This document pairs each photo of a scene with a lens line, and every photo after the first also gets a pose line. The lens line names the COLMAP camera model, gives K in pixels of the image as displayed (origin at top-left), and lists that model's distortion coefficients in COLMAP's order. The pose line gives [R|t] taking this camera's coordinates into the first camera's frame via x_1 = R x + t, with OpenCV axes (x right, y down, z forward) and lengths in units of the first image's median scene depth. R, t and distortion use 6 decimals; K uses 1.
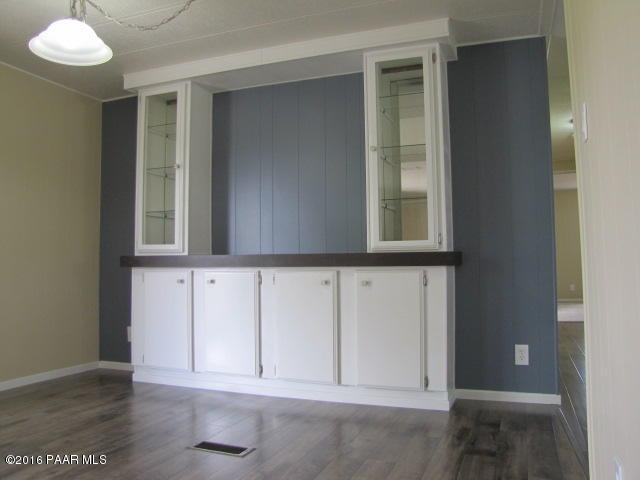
lens RADIAL K [[534.4, 0, 318.9], [0, 534.4, 239.9], [0, 0, 1]] dist [-0.170370, 0.138844]
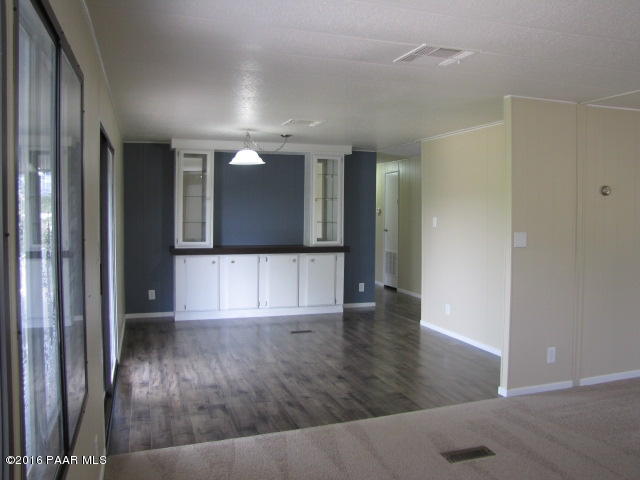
lens RADIAL K [[534.4, 0, 318.4], [0, 534.4, 239.7], [0, 0, 1]] dist [-0.170370, 0.138844]
pose [[0.776136, -0.023287, 0.630136, -1.214520], [-0.042530, 0.995109, 0.089159, -0.193152], [-0.629130, -0.095999, 0.771349, -0.694367]]
